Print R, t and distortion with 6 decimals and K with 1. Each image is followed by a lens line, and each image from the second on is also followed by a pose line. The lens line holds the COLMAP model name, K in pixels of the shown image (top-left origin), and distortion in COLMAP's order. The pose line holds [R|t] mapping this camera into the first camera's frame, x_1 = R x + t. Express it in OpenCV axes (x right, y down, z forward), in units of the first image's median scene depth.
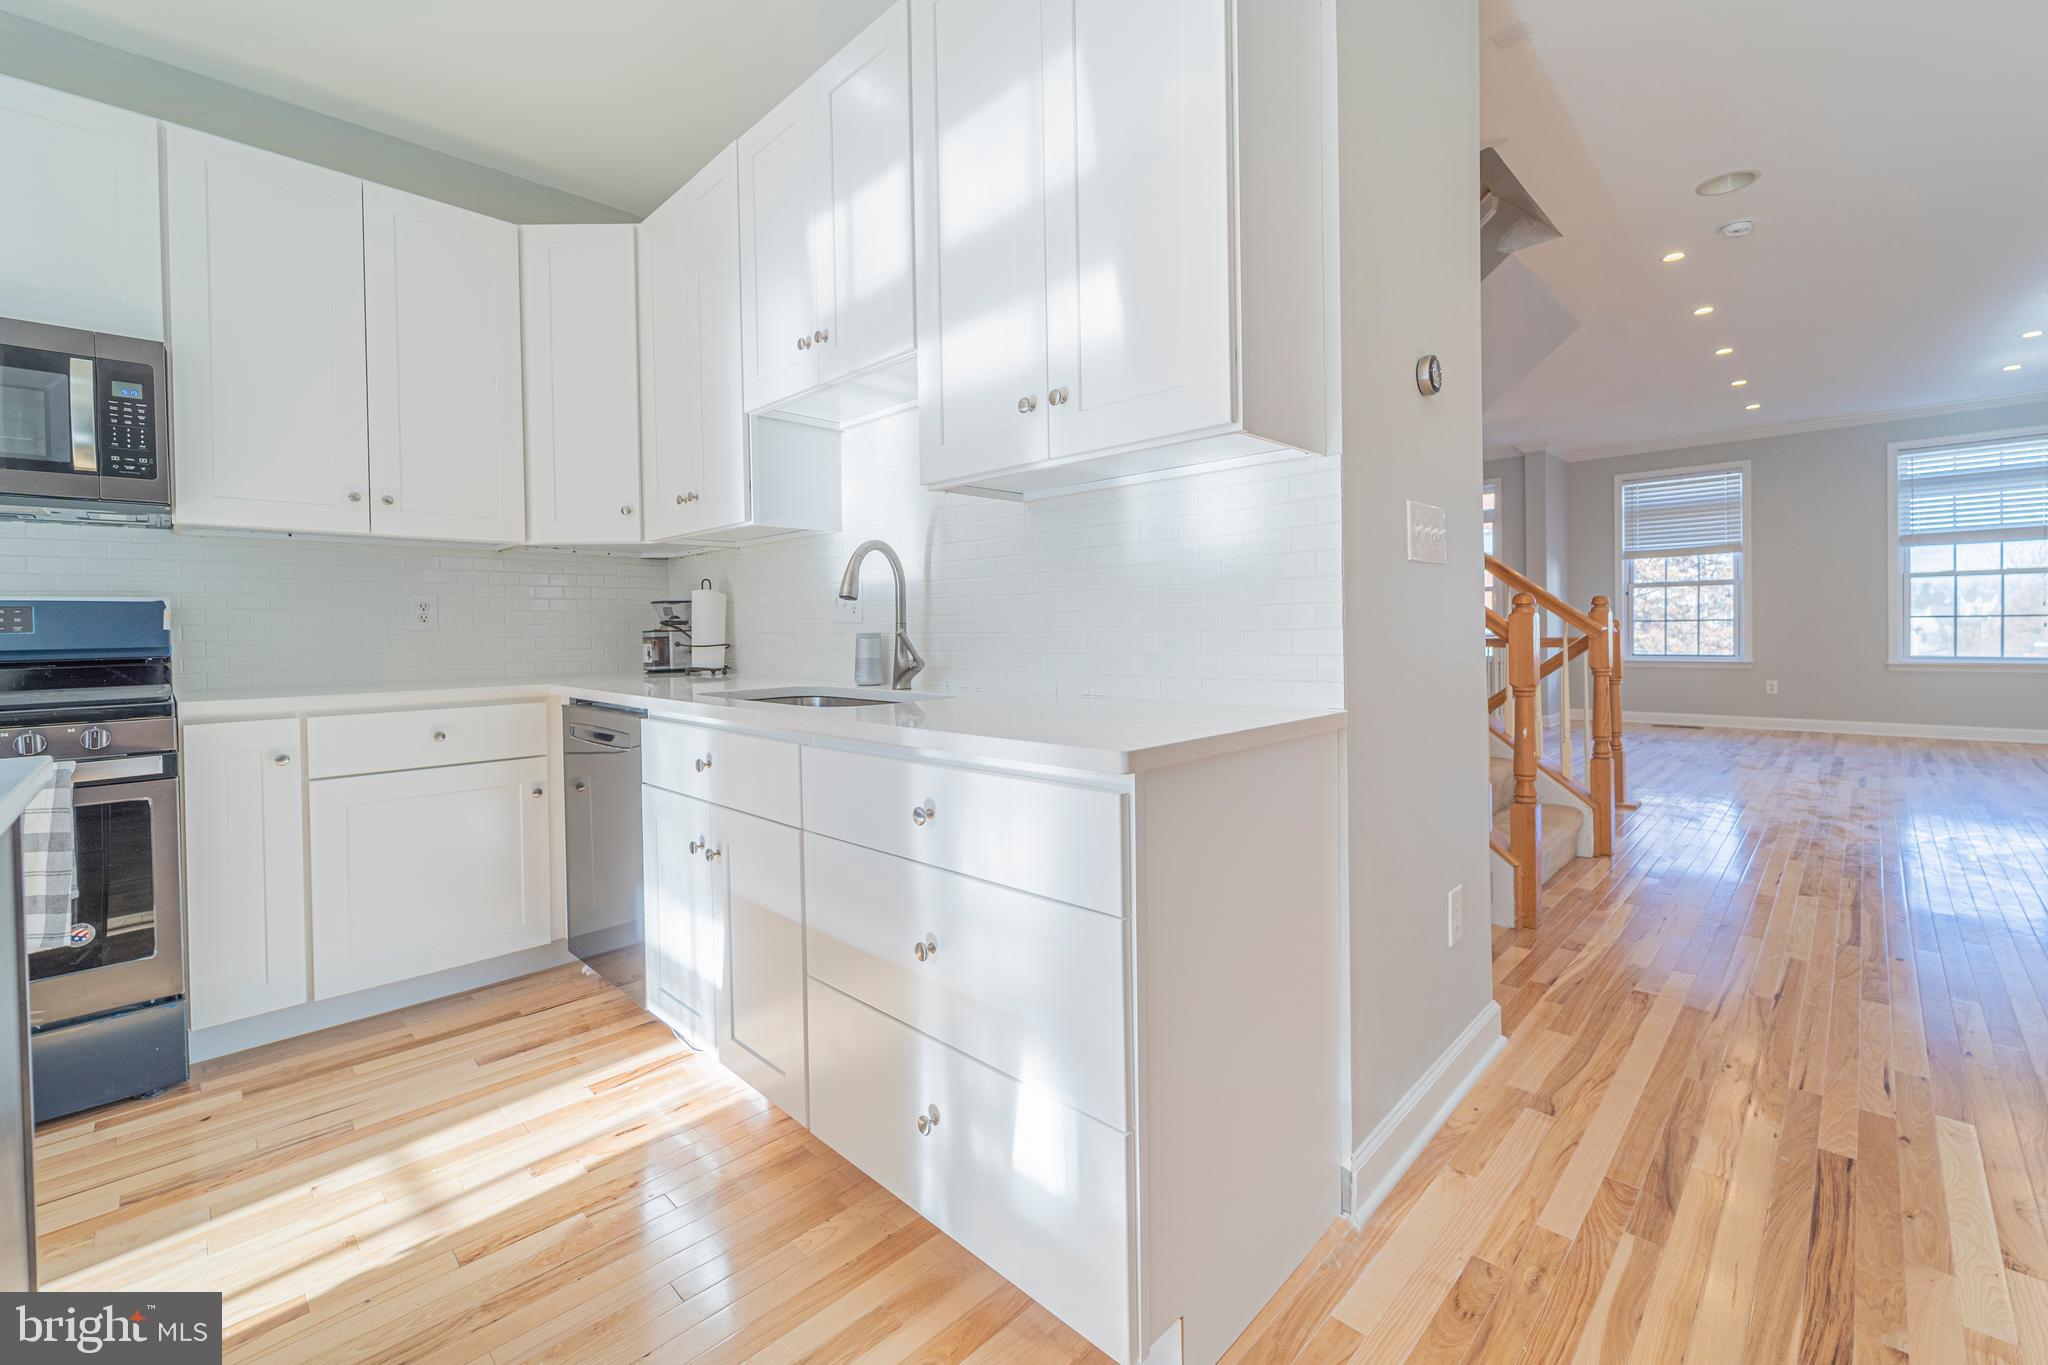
lens RADIAL K [[820.7, 0, 1029.7], [0, 820.7, 684.7], [0, 0, 1]] dist [-0.000897, -0.000380]
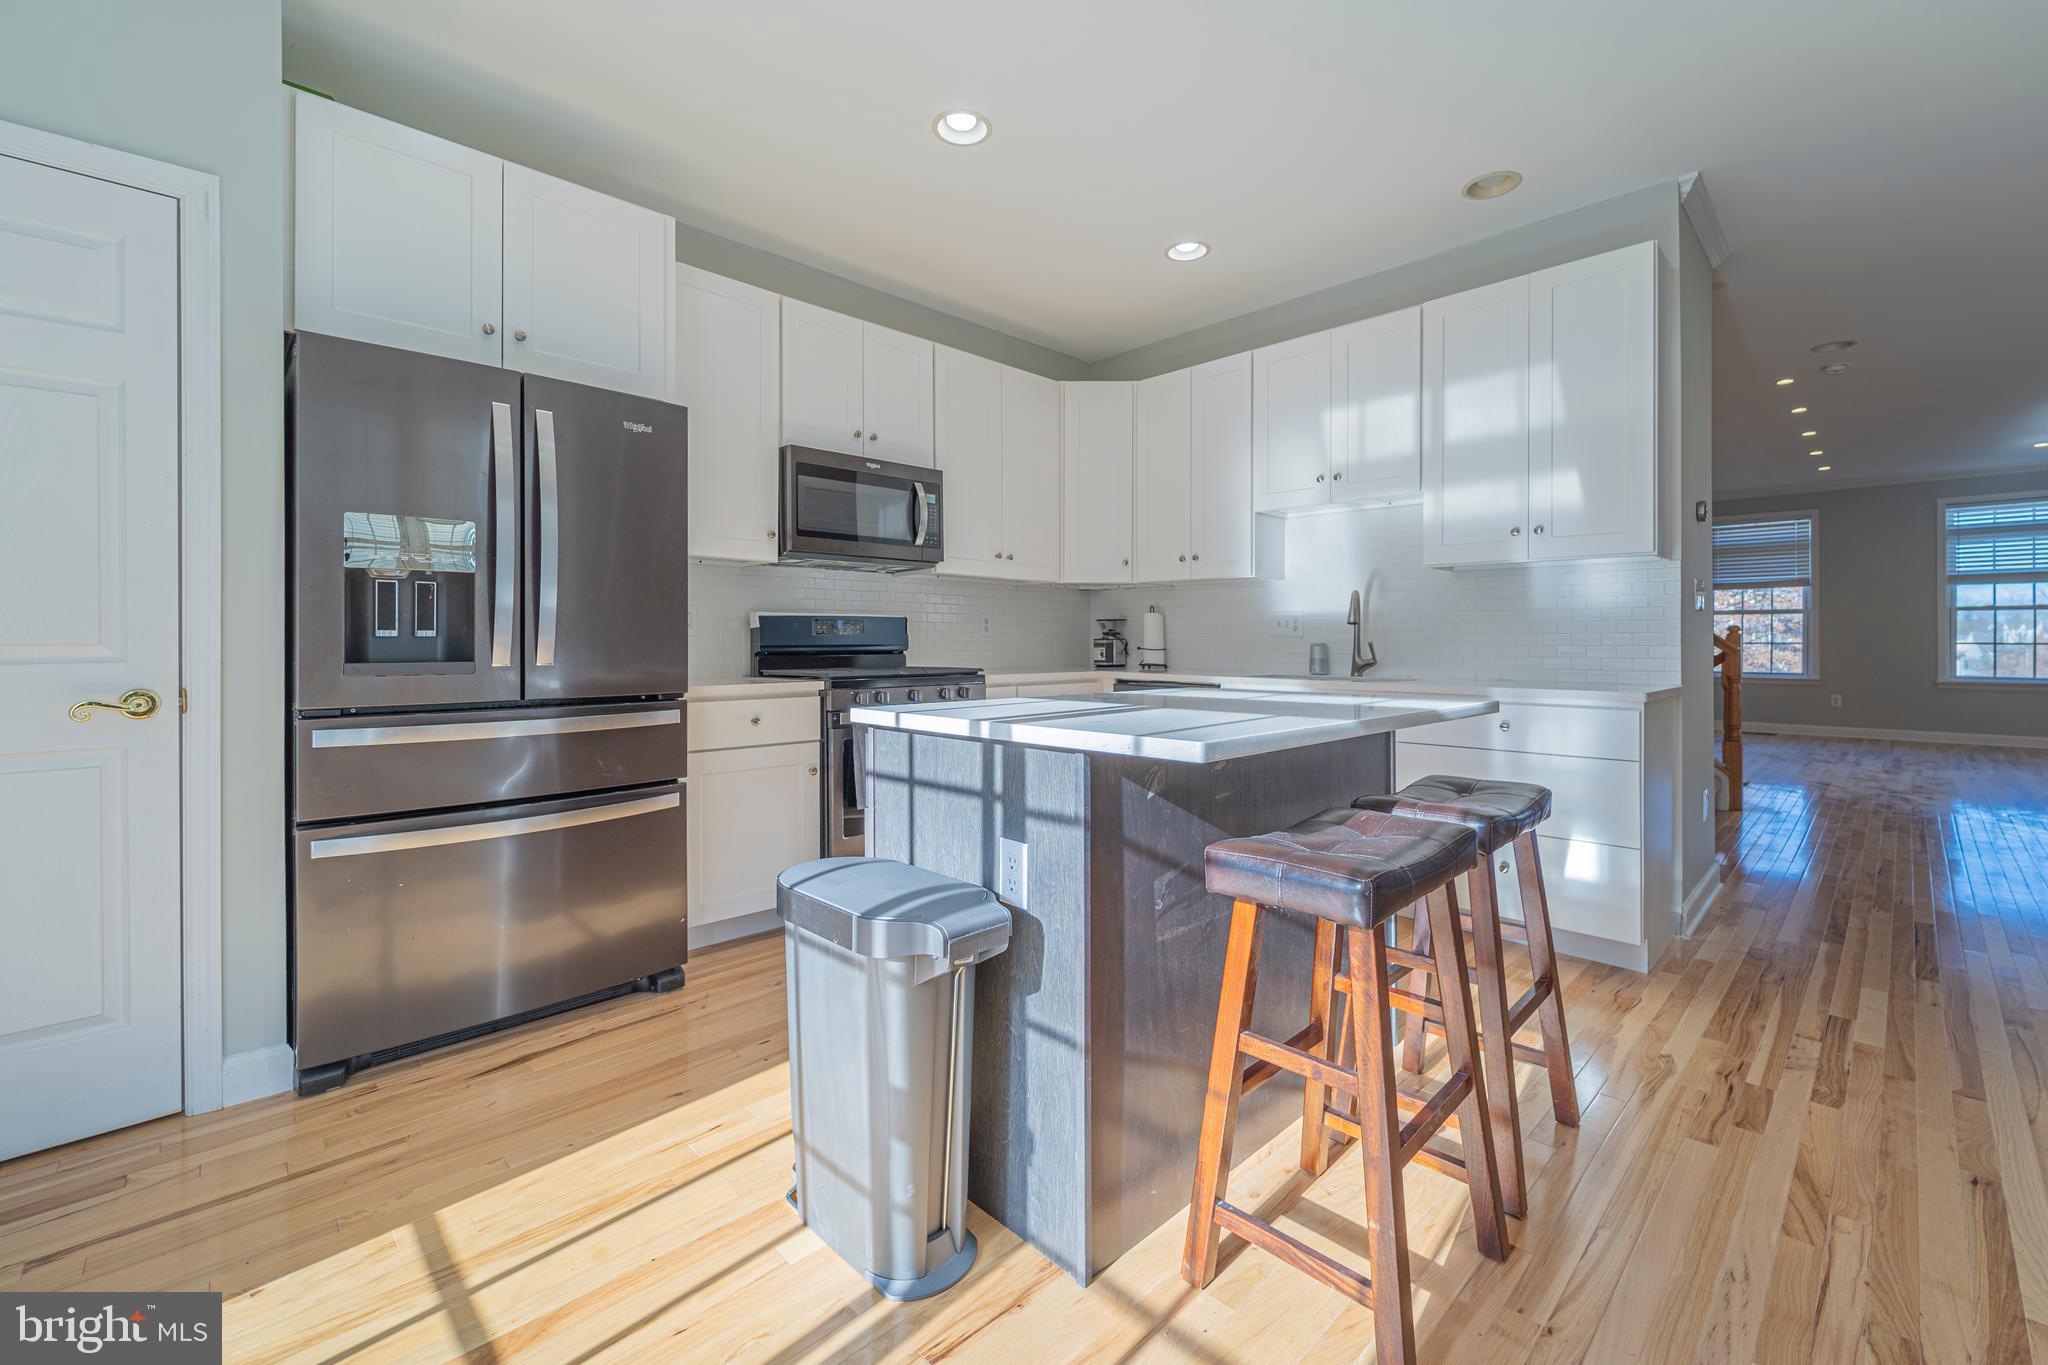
lens RADIAL K [[820.7, 0, 1029.7], [0, 820.7, 684.7], [0, 0, 1]] dist [-0.000897, -0.000380]
pose [[0.999580, 0.017650, -0.022998, -0.300785], [-0.017973, 0.999742, -0.013914, 0.022130], [0.022746, 0.014321, 0.999639, -0.272356]]
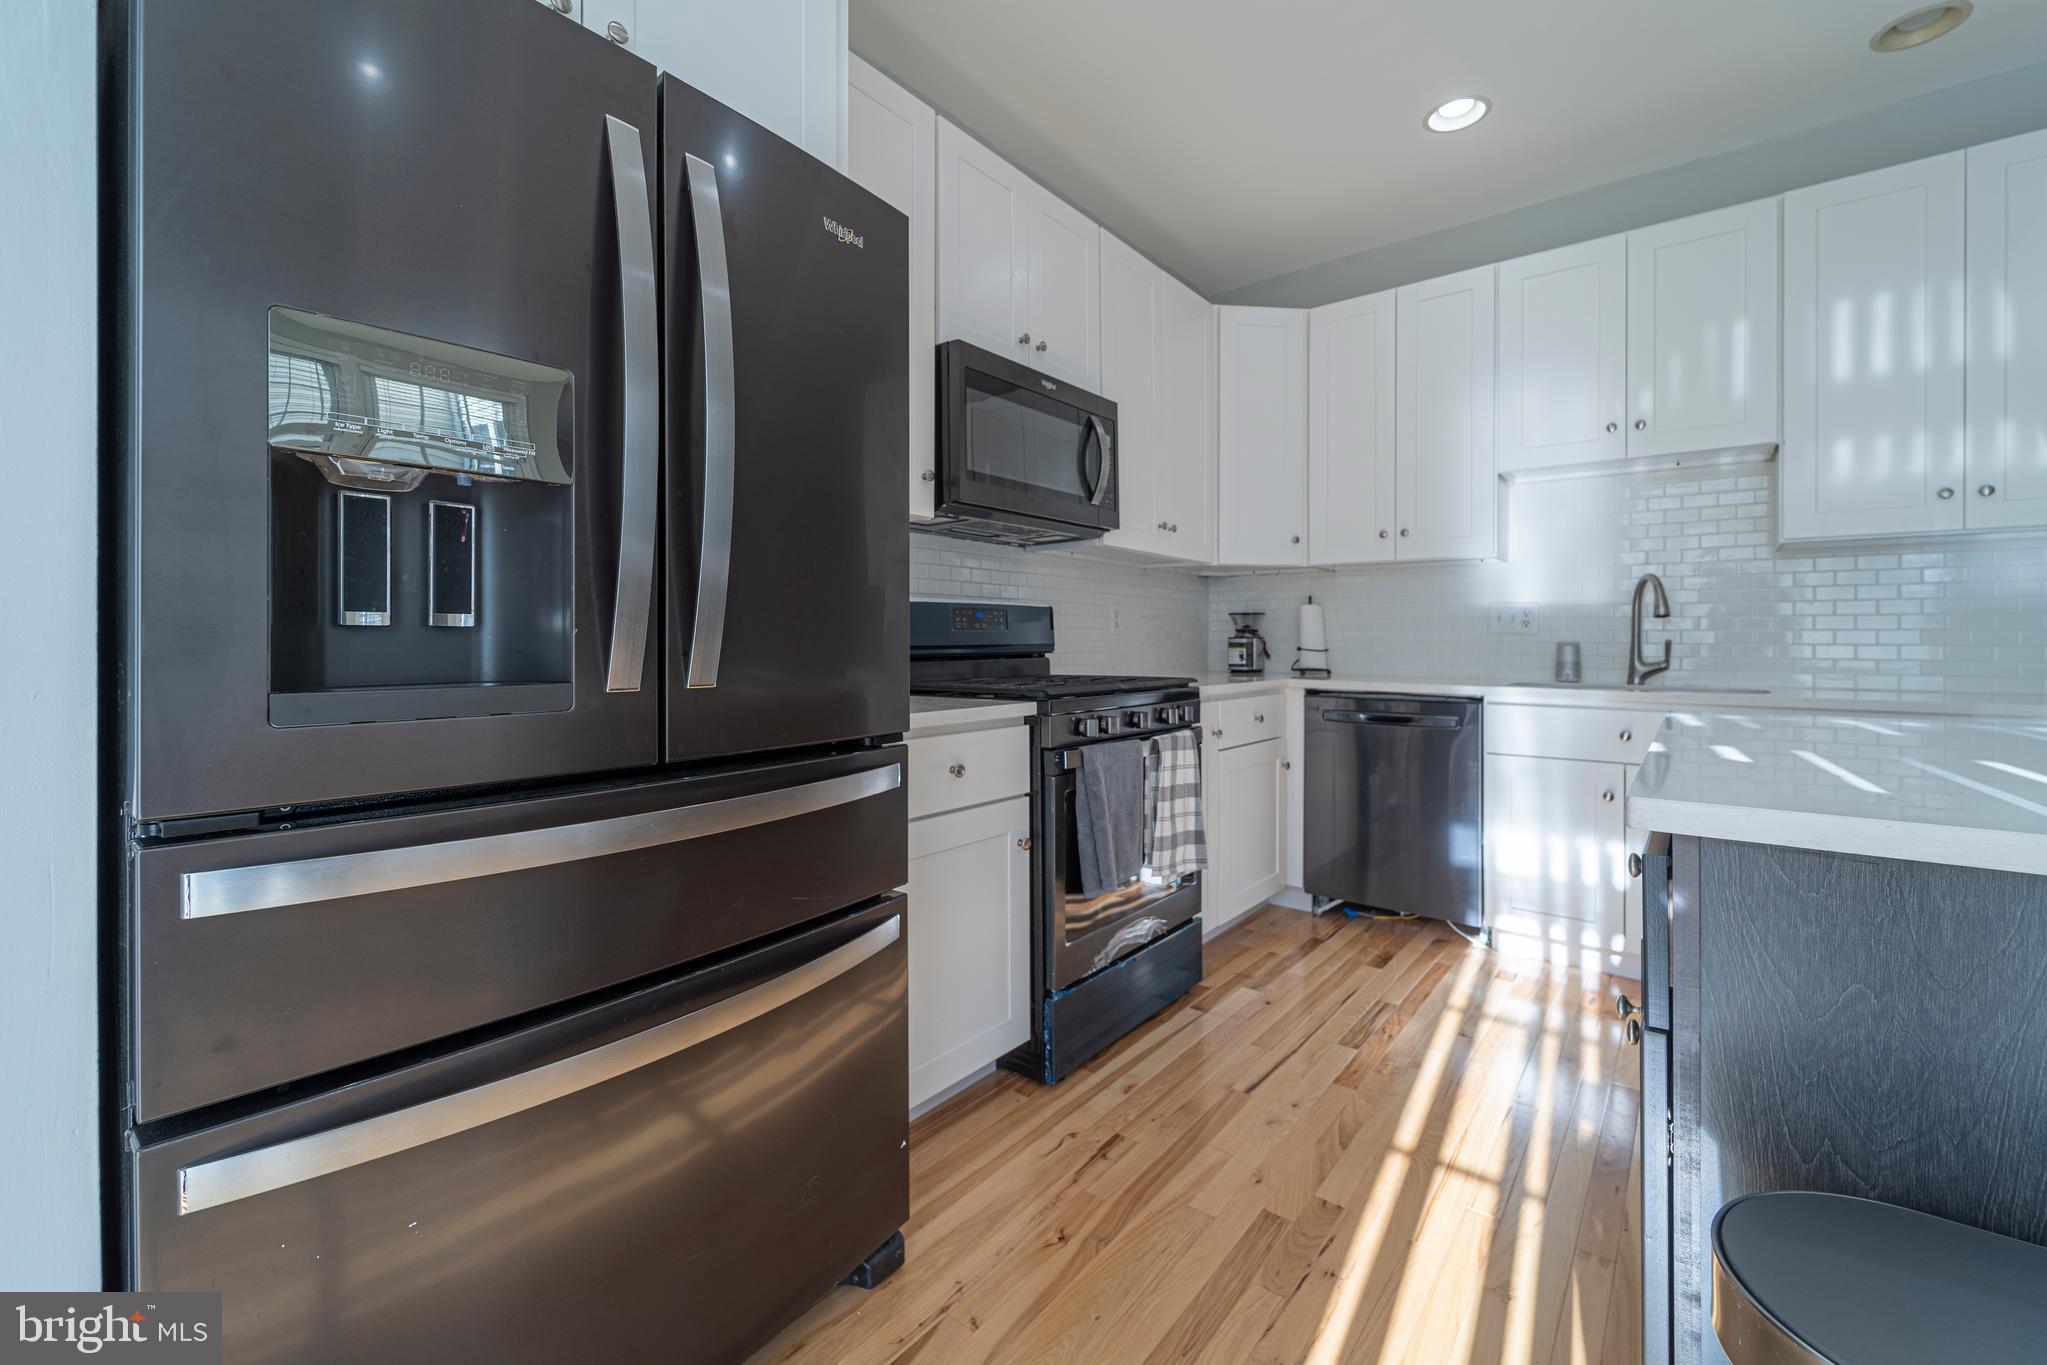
lens RADIAL K [[820.3, 0, 1029.2], [0, 820.3, 684.7], [0, 0, 1]] dist [-0.000897, -0.000380]
pose [[0.994862, 0.010102, 0.100737, -0.479354], [-0.008586, 0.999843, -0.015470, 0.013194], [-0.100878, 0.014525, 0.994793, -0.087796]]
